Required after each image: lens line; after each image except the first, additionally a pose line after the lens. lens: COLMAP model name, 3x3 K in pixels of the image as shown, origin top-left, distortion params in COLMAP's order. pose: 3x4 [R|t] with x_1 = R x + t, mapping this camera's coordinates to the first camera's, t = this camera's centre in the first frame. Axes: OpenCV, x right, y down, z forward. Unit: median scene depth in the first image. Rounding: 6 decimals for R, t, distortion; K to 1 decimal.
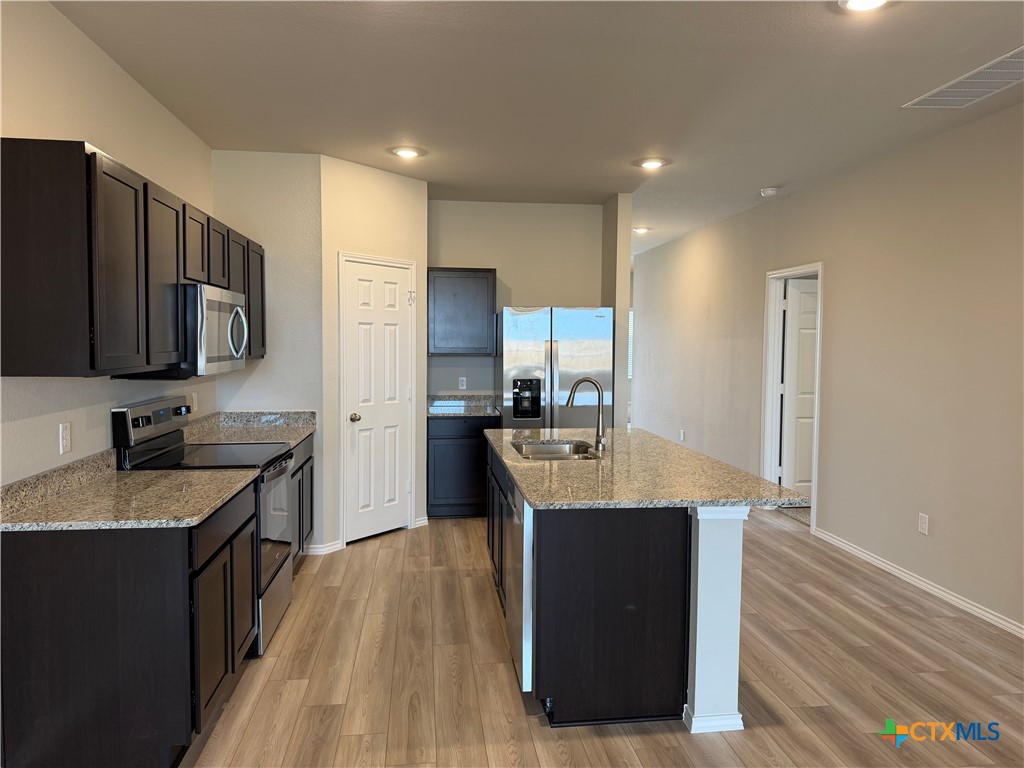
lens RADIAL K [[728.2, 0, 511.8], [0, 728.2, 382.1], [0, 0, 1]] dist [0.102098, -0.033564]
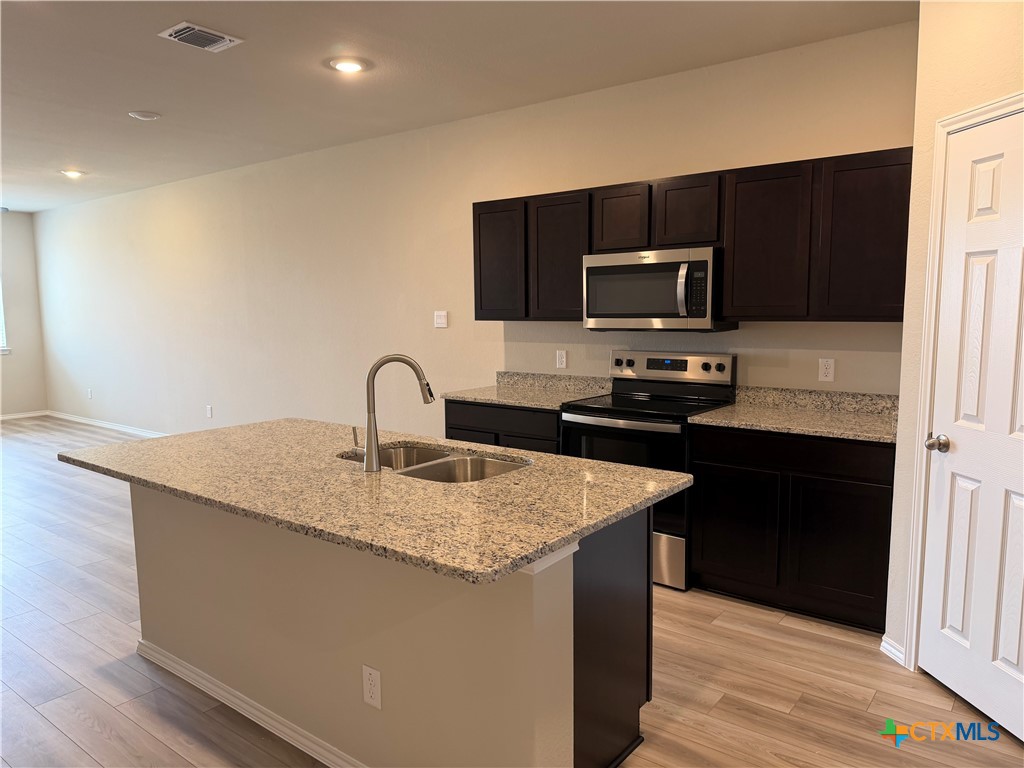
lens RADIAL K [[728.2, 0, 511.6], [0, 728.2, 385.1], [0, 0, 1]] dist [0.102098, -0.033564]
pose [[-0.688917, 0.087988, -0.719480, 0.386956], [-0.029991, 0.988295, 0.149578, -0.064501], [0.724220, 0.124625, -0.678214, 1.203713]]
